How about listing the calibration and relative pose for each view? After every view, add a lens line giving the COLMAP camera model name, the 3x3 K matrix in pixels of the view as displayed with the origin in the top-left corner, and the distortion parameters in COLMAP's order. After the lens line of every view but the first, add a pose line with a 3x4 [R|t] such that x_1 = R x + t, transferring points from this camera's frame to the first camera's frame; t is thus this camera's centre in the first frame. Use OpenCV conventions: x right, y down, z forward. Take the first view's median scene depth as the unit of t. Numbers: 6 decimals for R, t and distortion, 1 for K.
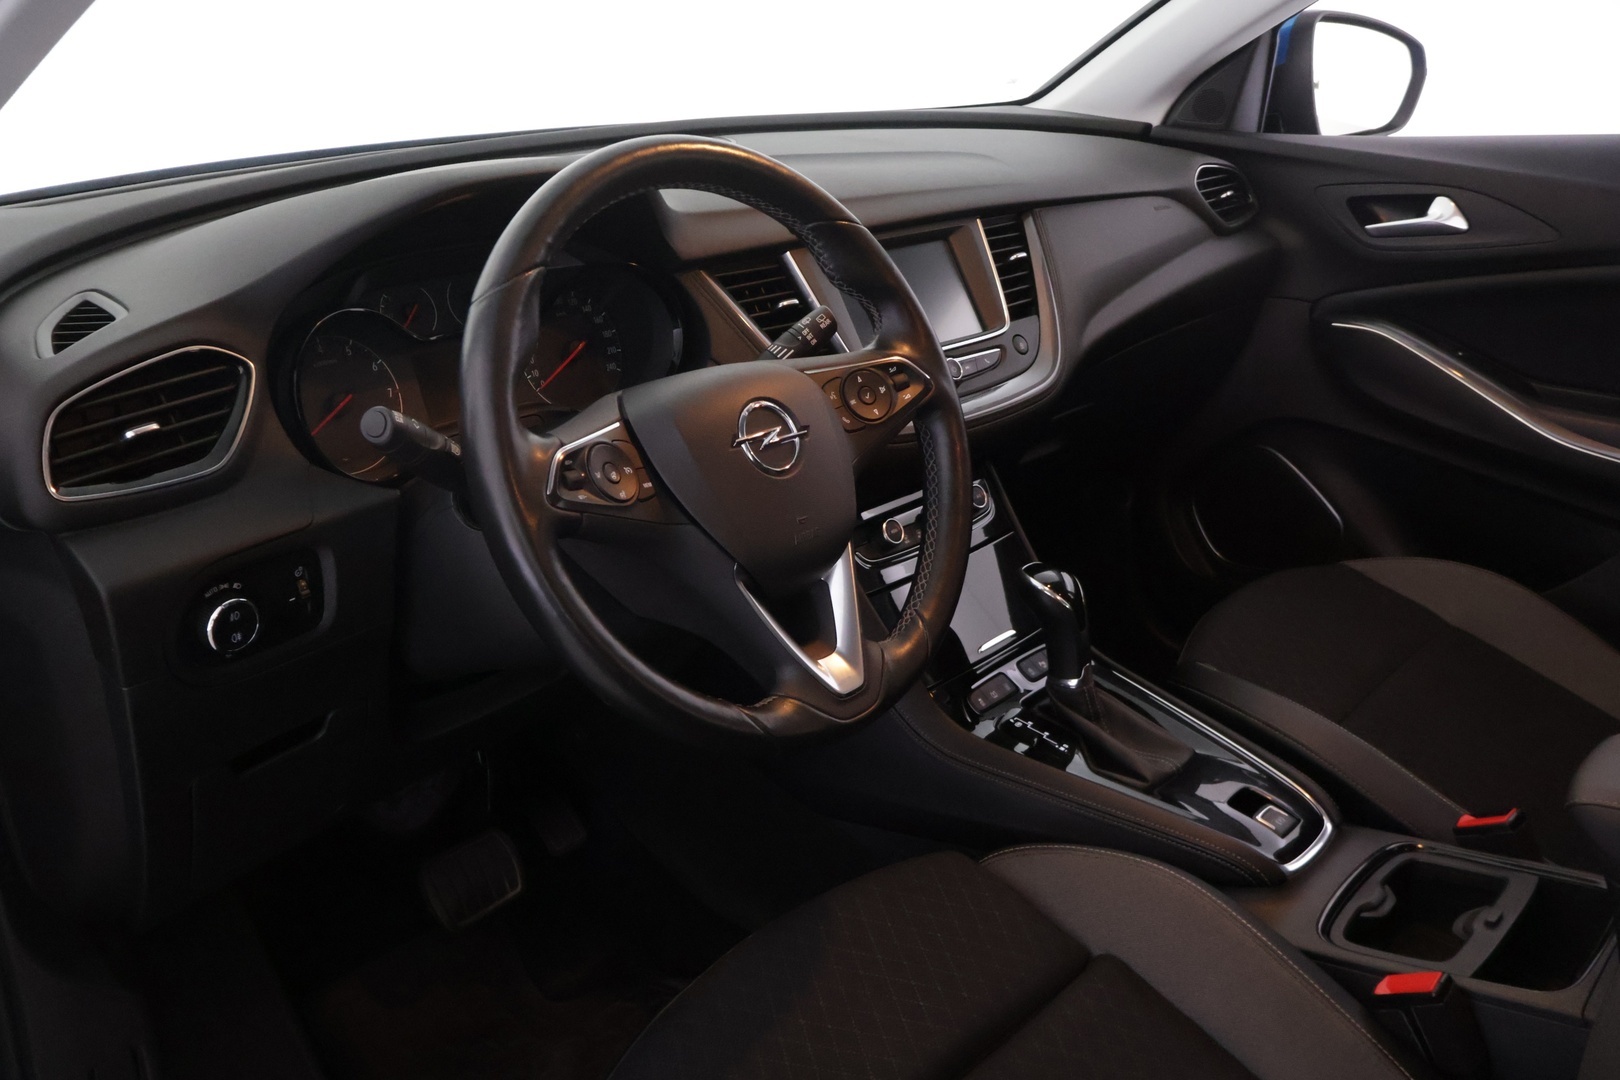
lens RADIAL K [[1364.4, 0, 810.0], [0, 1364.4, 540.0], [0, 0, 1]] dist [-0.011139, 0.013324]
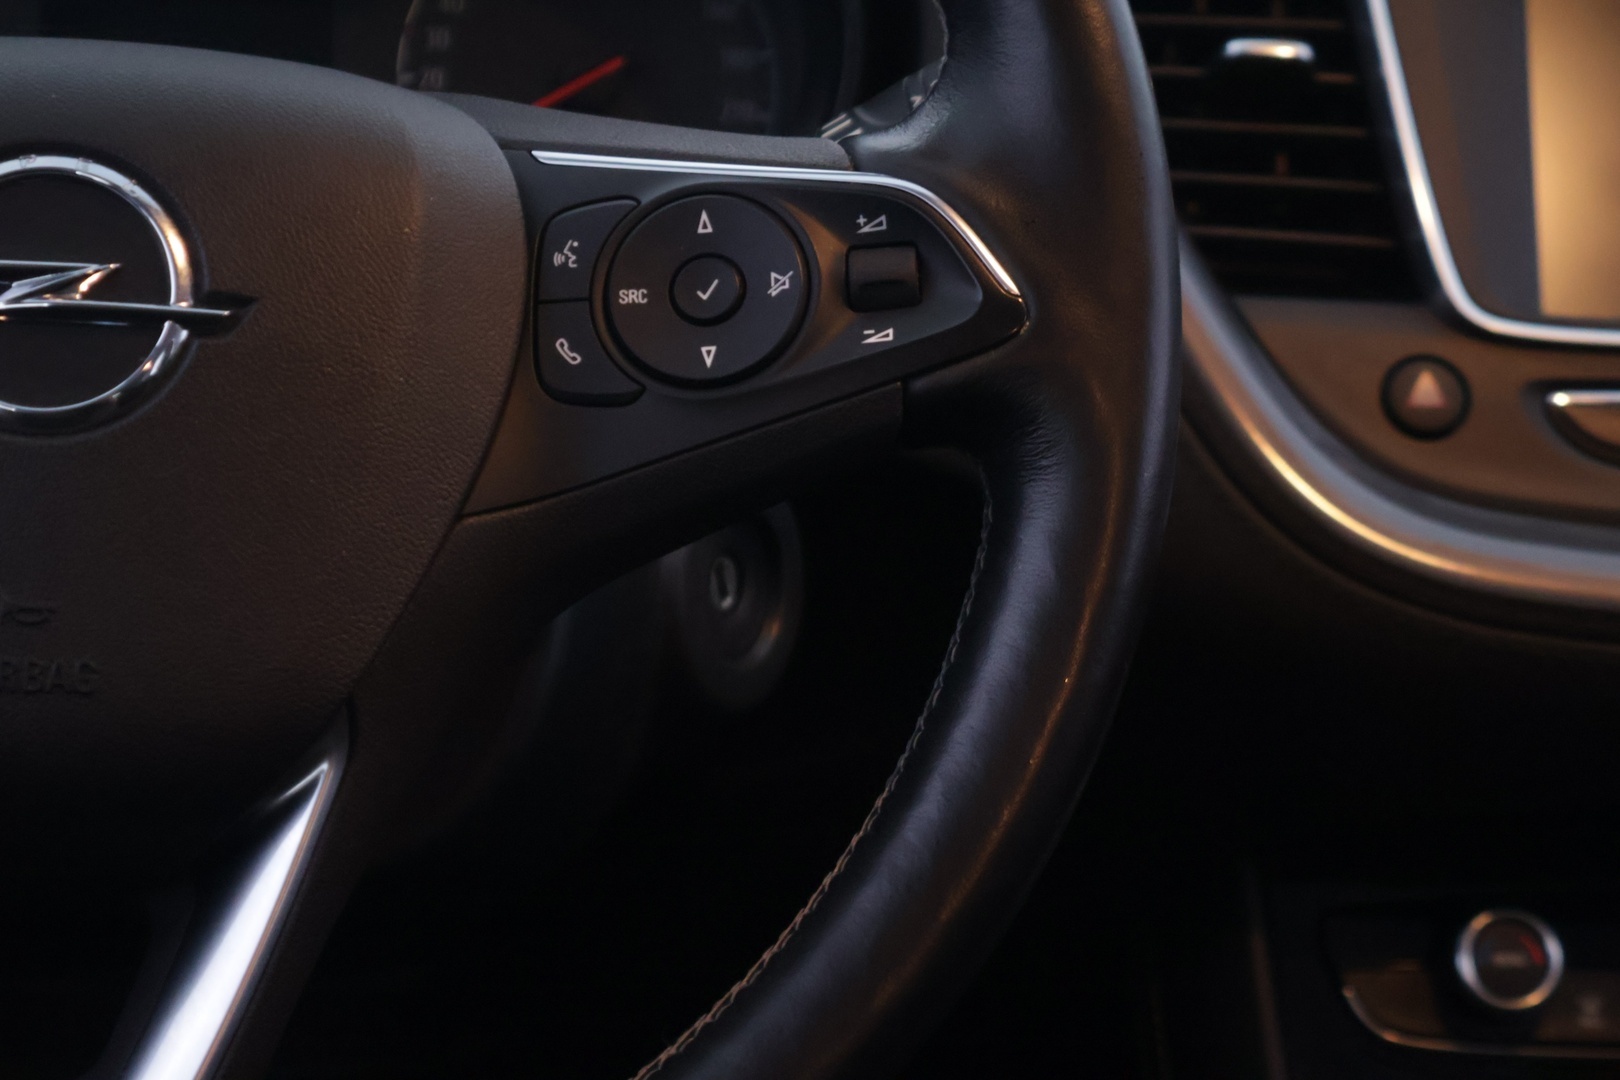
lens RADIAL K [[3265.0, 0, 810.0], [0, 3265.0, 540.0], [0, 0, 1]] dist [0.020113, 0.145438]
pose [[0.750519, 0.232803, -0.618485, 0.358123], [-0.287909, 0.957594, 0.011075, -0.057787], [0.594836, 0.169756, 0.785719, 0.435767]]
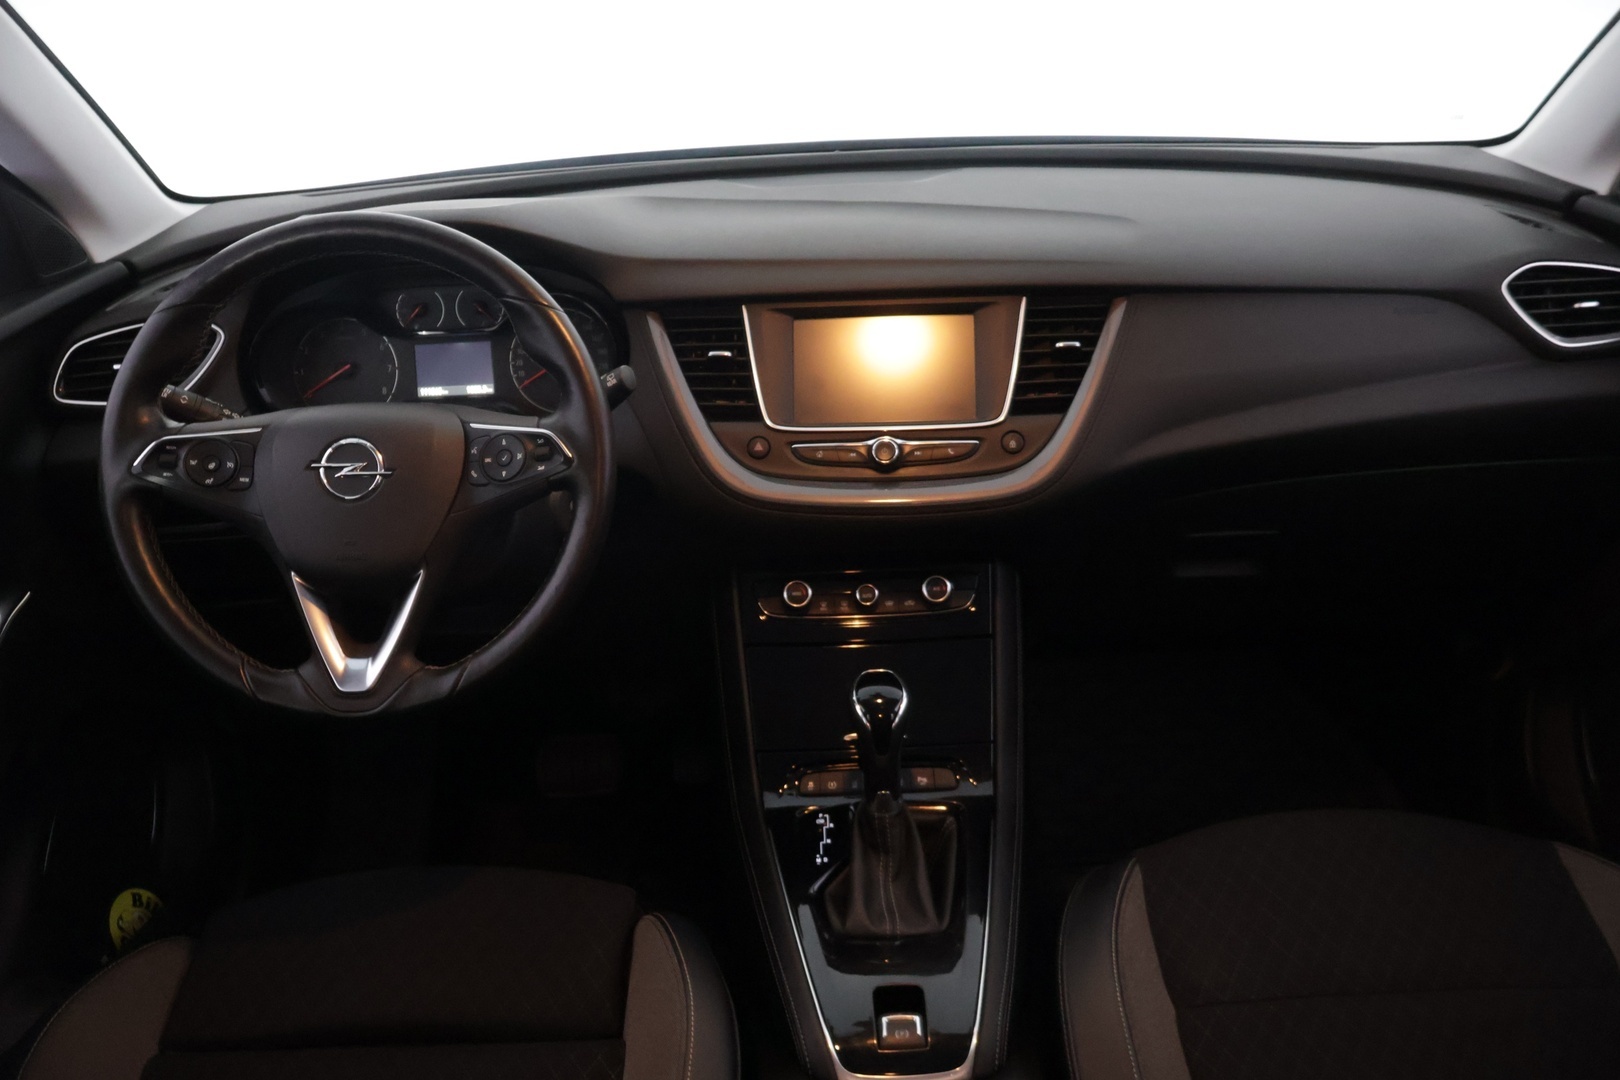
lens RADIAL K [[1364.4, 0, 810.0], [0, 1364.4, 540.0], [0, 0, 1]] dist [-0.011139, 0.013324]
pose [[0.688165, 0.275750, -0.671112, 0.781160], [-0.236353, 0.959709, 0.151971, -0.214686], [0.685978, 0.054038, 0.725613, 0.301665]]
